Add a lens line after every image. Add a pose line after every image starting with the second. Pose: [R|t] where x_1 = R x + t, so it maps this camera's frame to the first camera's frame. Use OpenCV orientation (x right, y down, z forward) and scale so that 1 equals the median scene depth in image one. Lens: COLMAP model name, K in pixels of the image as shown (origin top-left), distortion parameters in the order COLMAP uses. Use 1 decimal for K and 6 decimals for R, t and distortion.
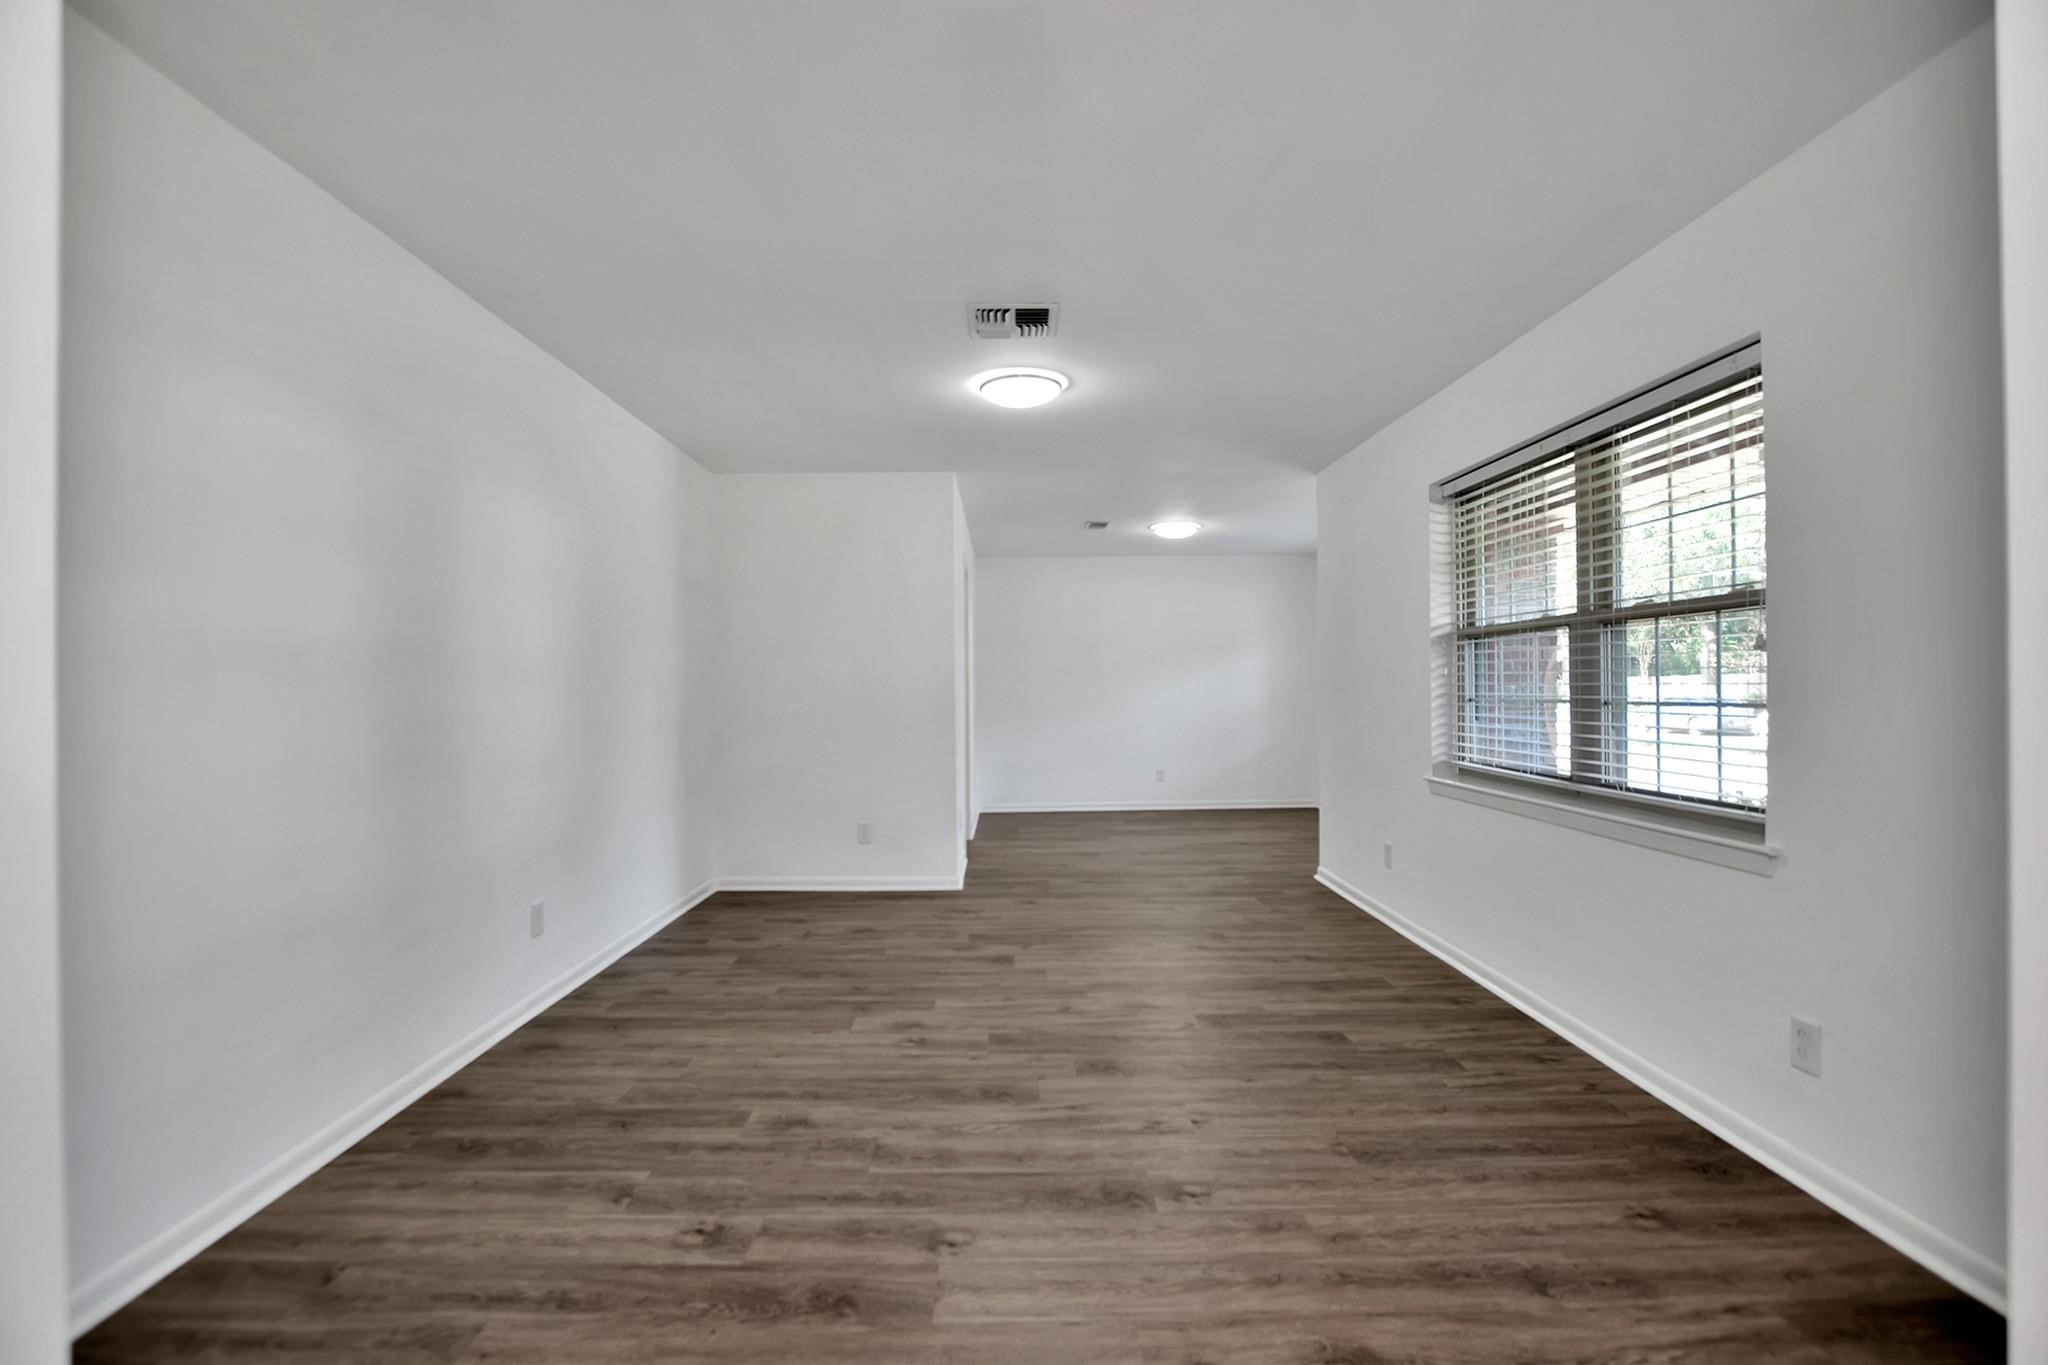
lens RADIAL K [[907.0, 0, 1033.6], [0, 907.0, 686.2], [0, 0, 1]] dist [-0.027088, 0.000240]
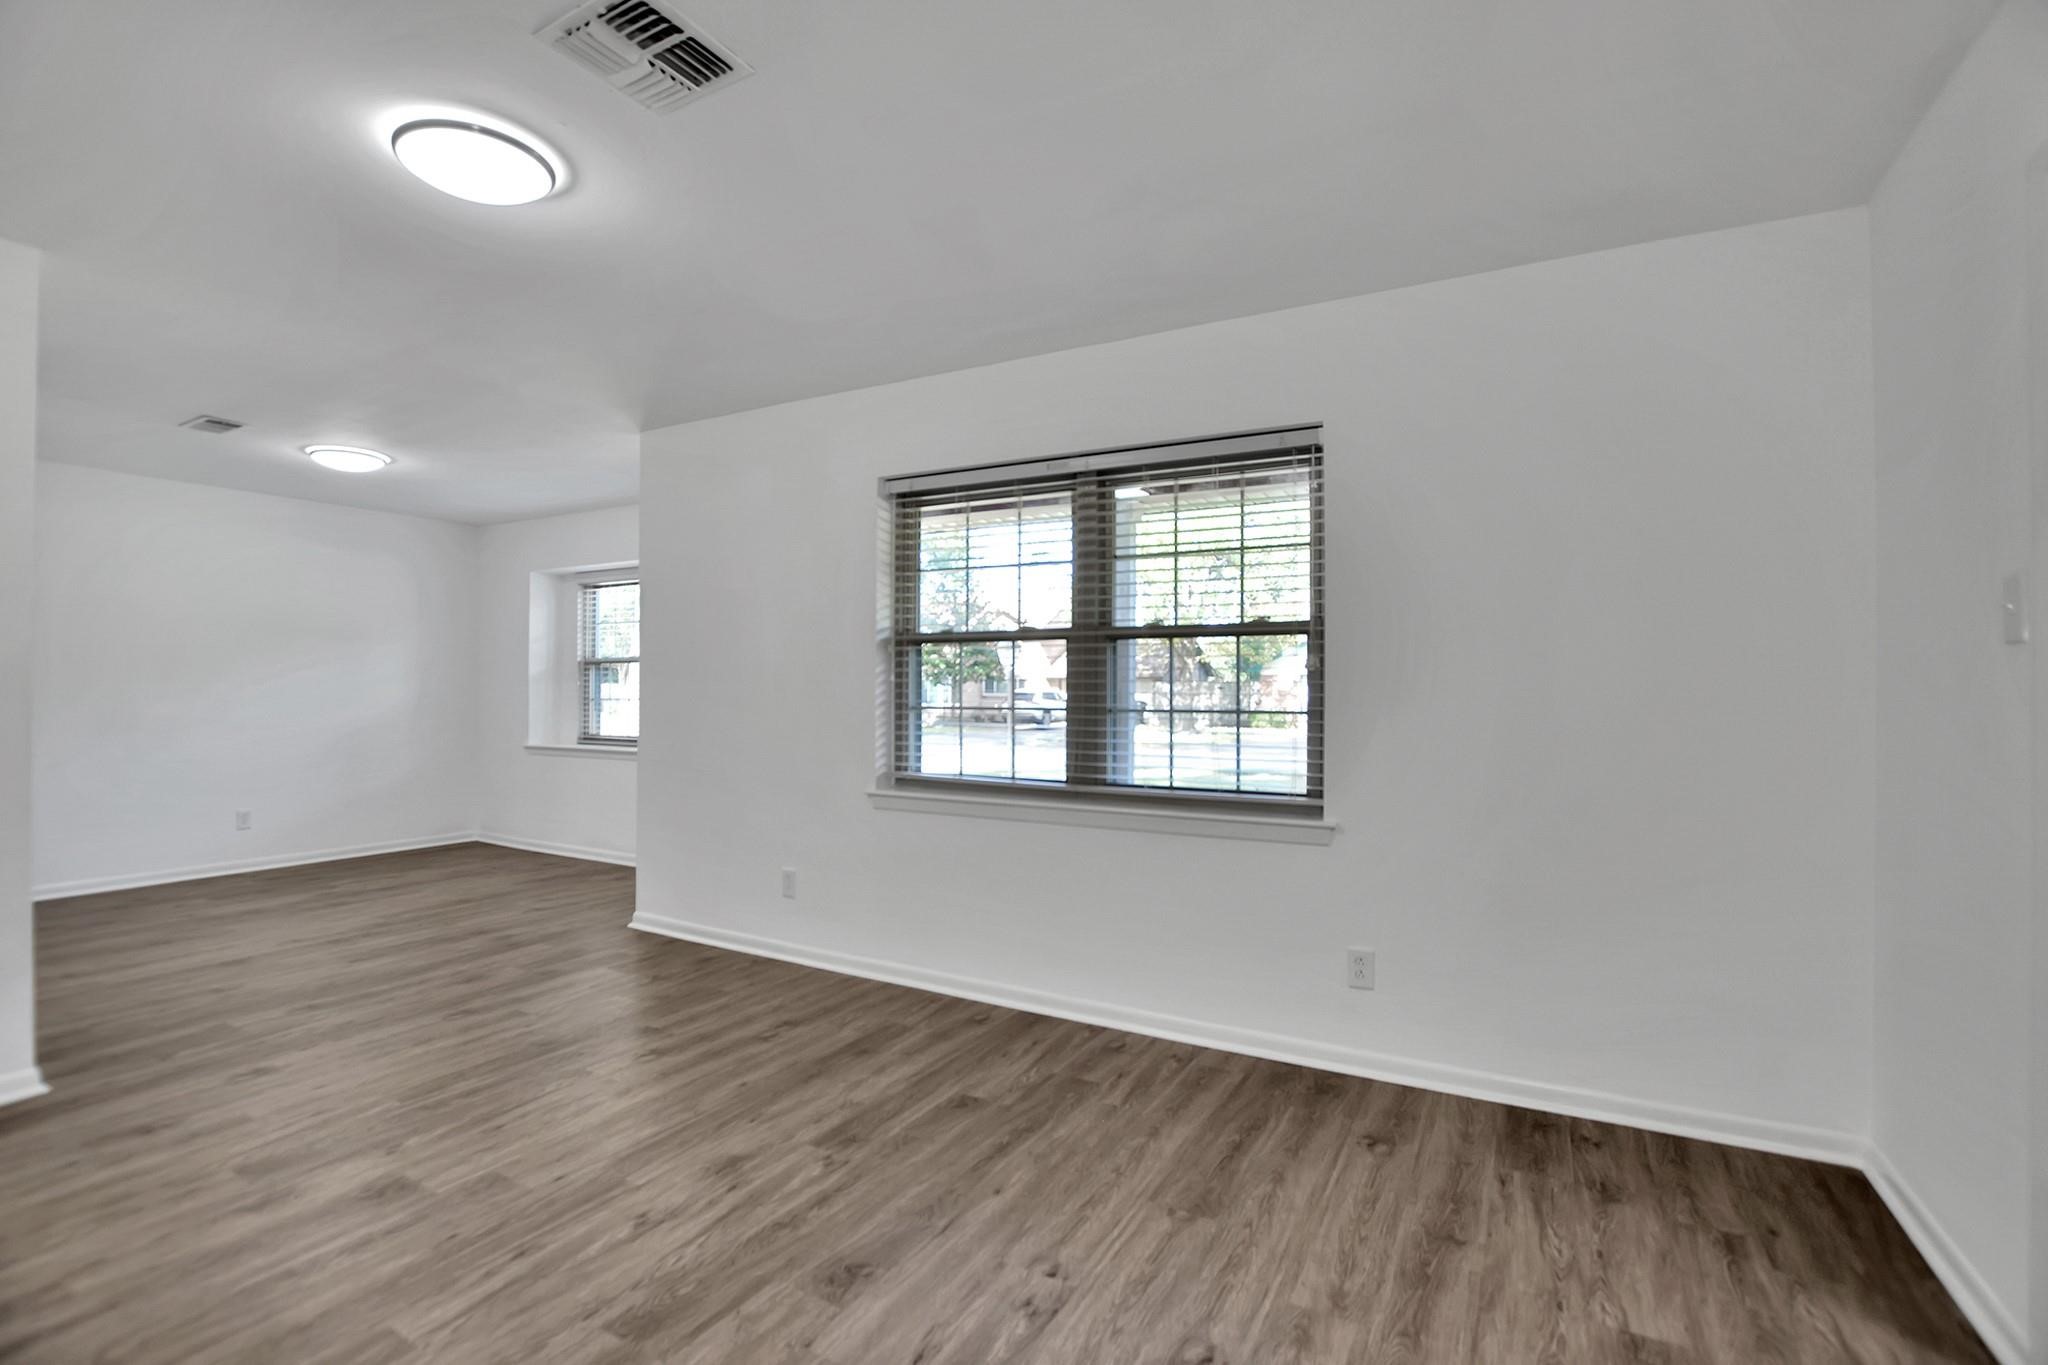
lens RADIAL K [[907.0, 0, 1033.6], [0, 907.0, 686.2], [0, 0, 1]] dist [-0.027088, 0.000240]
pose [[0.498555, 0.028791, 0.866380, -0.383836], [-0.017572, 0.999579, -0.023106, 0.015628], [-0.866680, -0.003704, 0.498850, 0.520708]]
